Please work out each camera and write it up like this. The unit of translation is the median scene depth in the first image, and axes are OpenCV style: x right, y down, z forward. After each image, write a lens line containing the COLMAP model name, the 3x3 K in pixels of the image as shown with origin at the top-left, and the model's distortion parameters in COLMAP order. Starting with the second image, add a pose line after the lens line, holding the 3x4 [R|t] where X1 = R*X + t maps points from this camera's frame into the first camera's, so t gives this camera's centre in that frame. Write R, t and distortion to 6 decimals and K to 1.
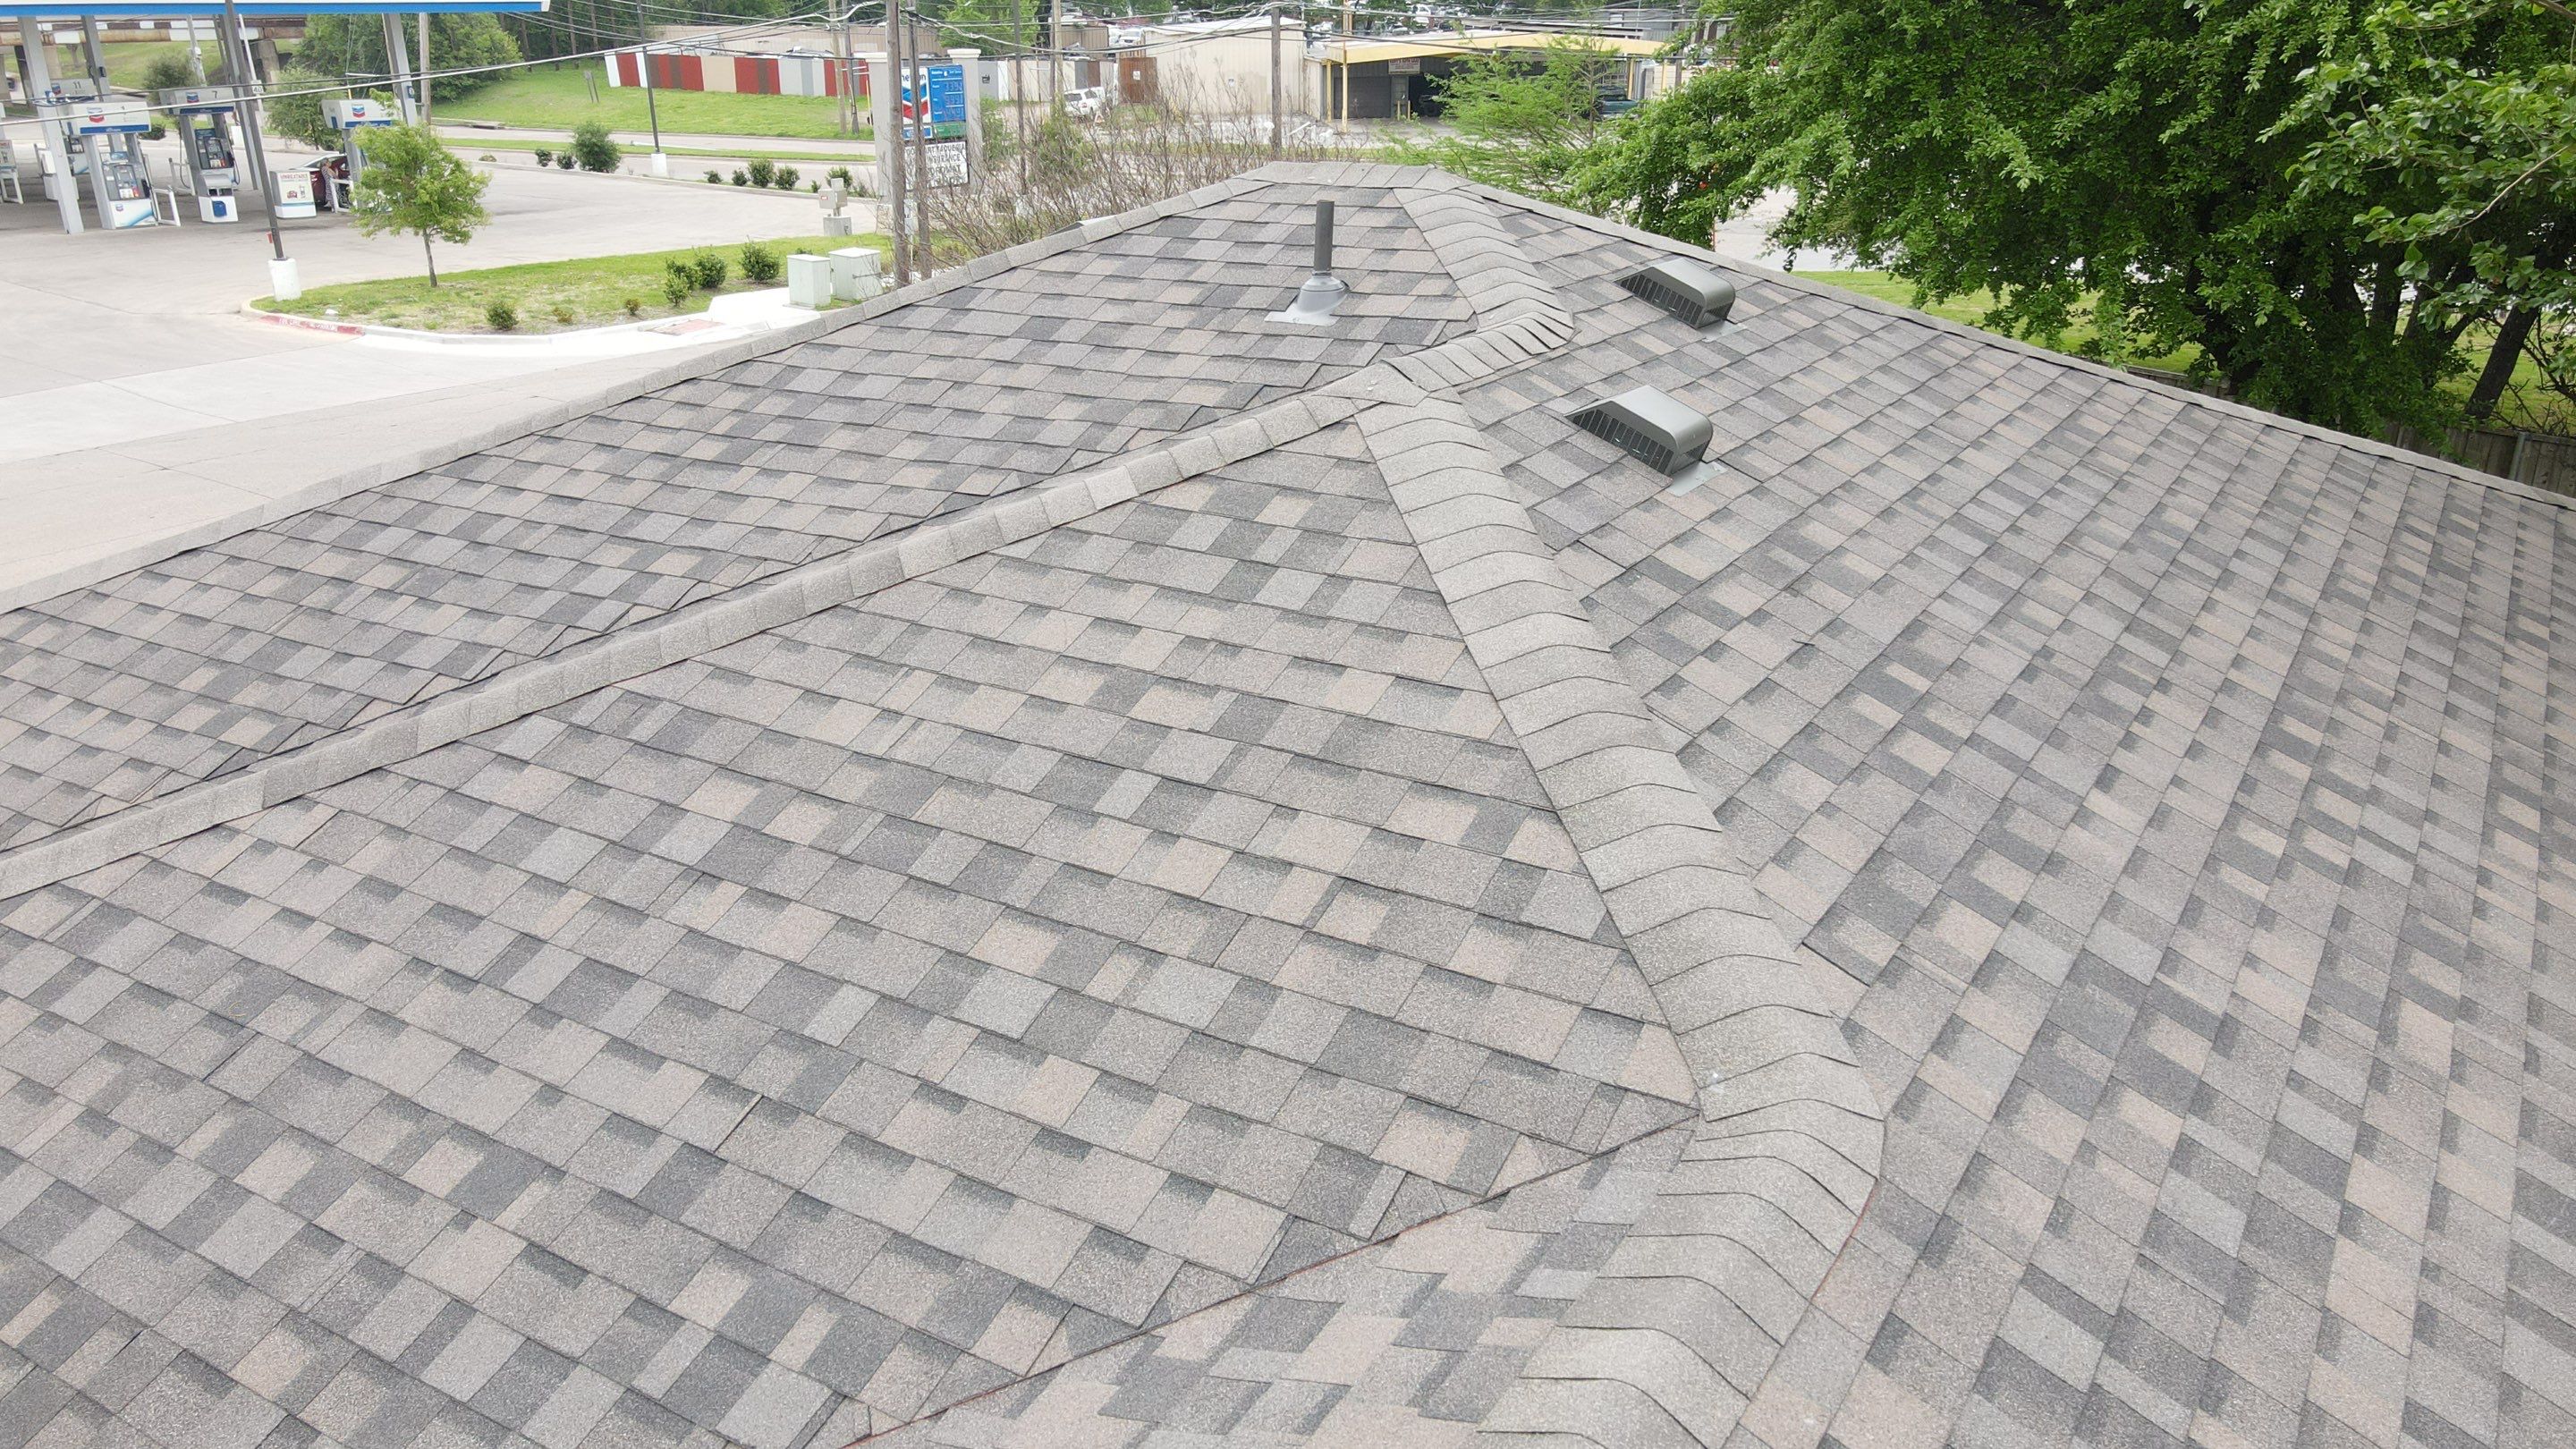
lens RADIAL K [[1898.4, 0, 1280.7], [0, 1898.4, 712.4], [0, 0, 1]] dist [0.011835, 0.017637]
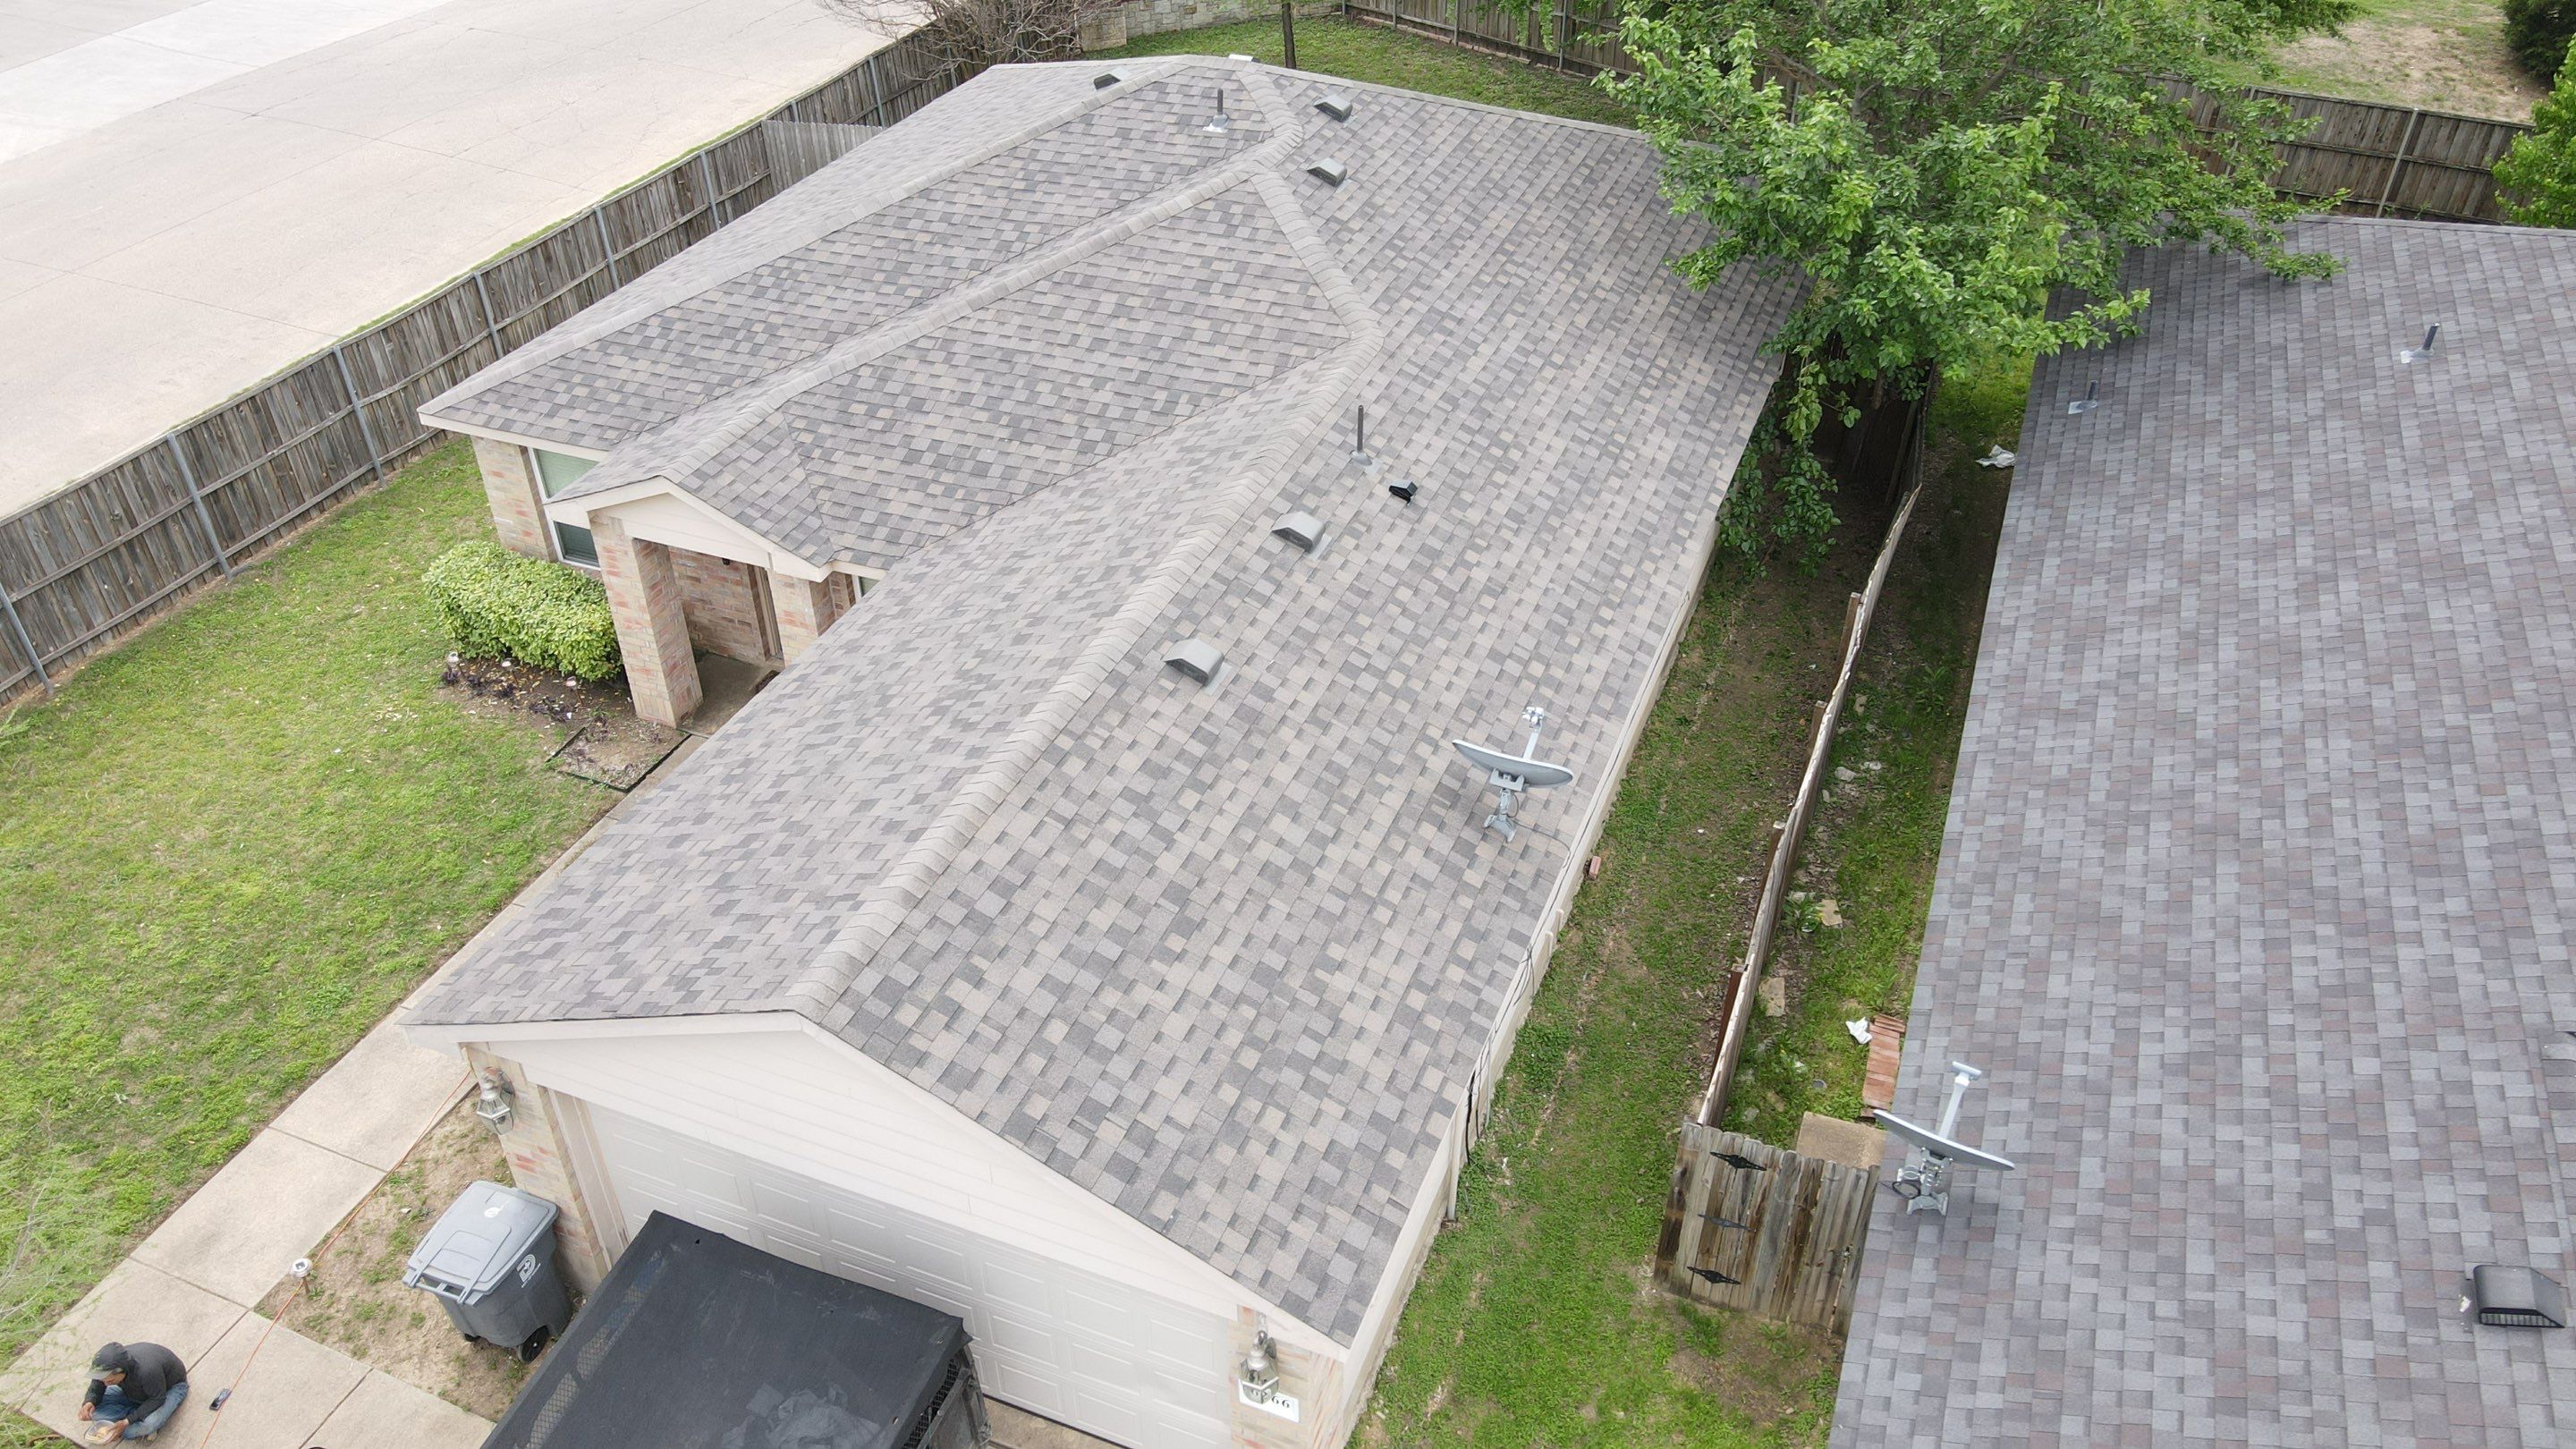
lens RADIAL K [[1898.4, 0, 1274.7], [0, 1898.4, 716.8], [0, 0, 1]] dist [0.011835, 0.017637]
pose [[0.982997, -0.110891, 0.146356, -0.535430], [0.069448, 0.962369, 0.262721, -0.111254], [-0.169982, -0.248090, 0.953707, -2.604297]]
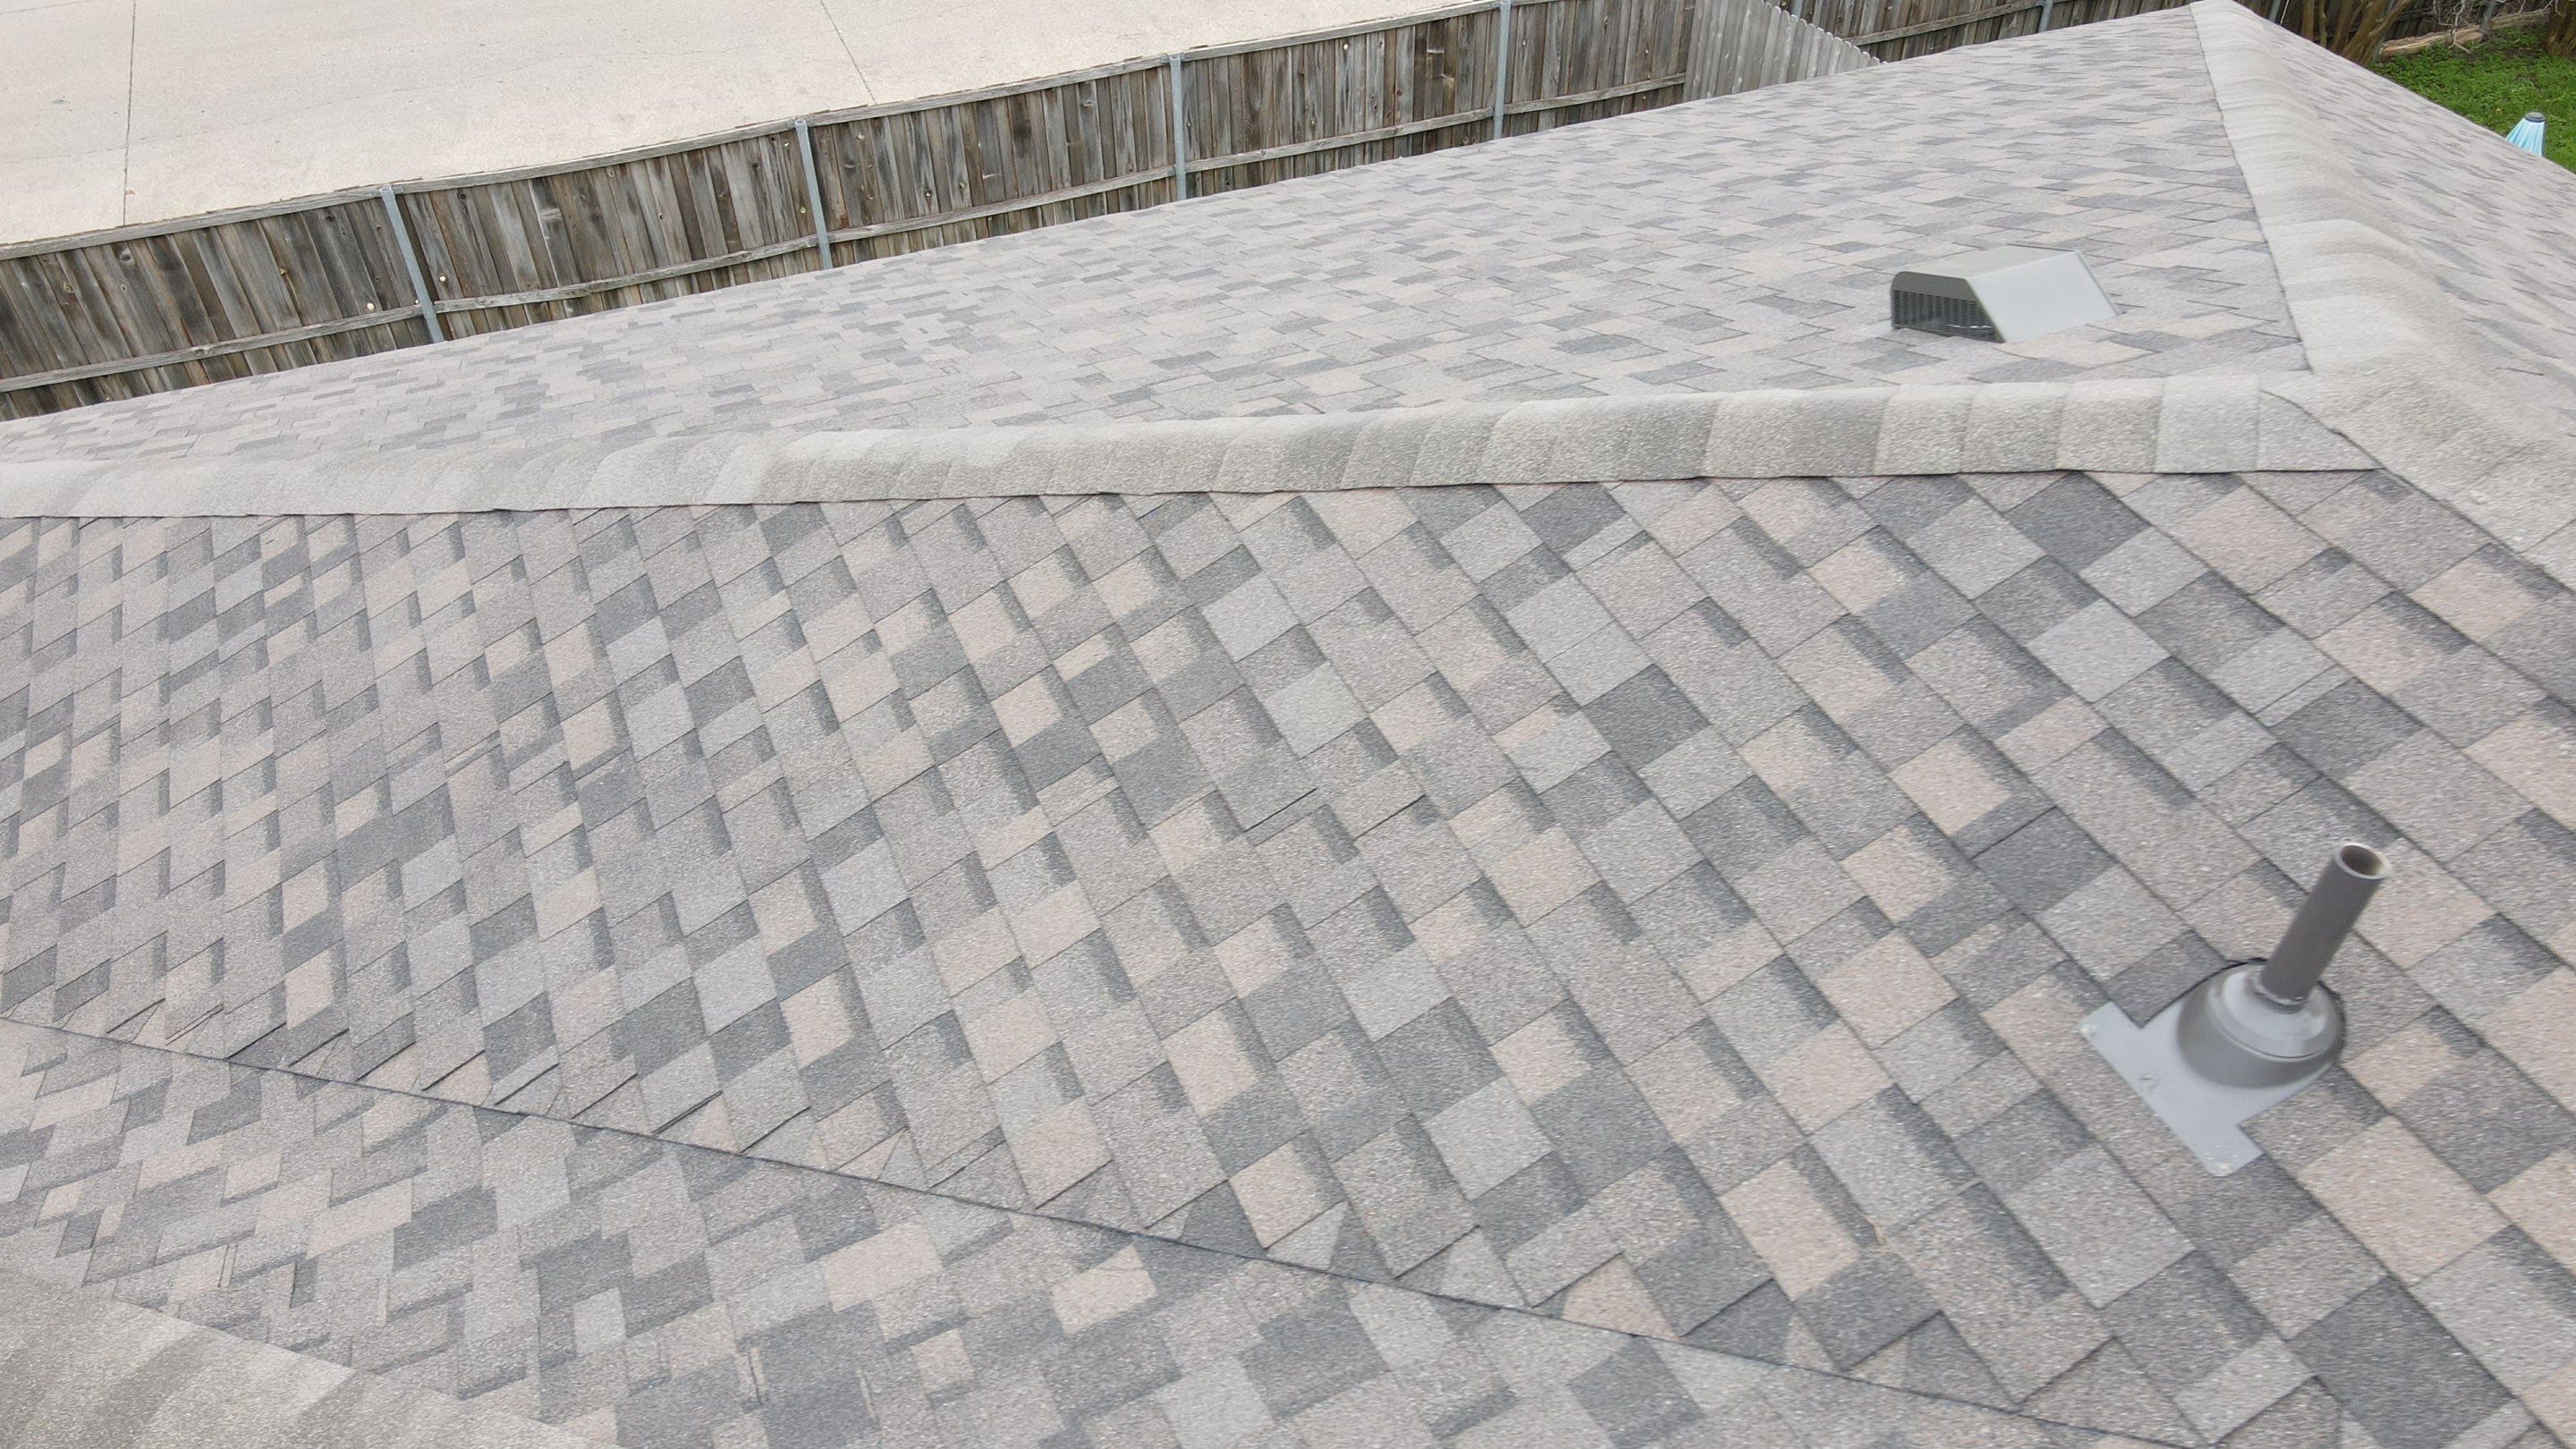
lens RADIAL K [[1898.4, 0, 1284.9], [0, 1898.4, 726.6], [0, 0, 1]] dist [0.011835, 0.017637]
pose [[0.814929, 0.390916, -0.427874, 0.002161], [-0.205225, 0.885077, 0.417757, -0.471476], [0.542009, -0.252632, 0.801501, 0.724040]]
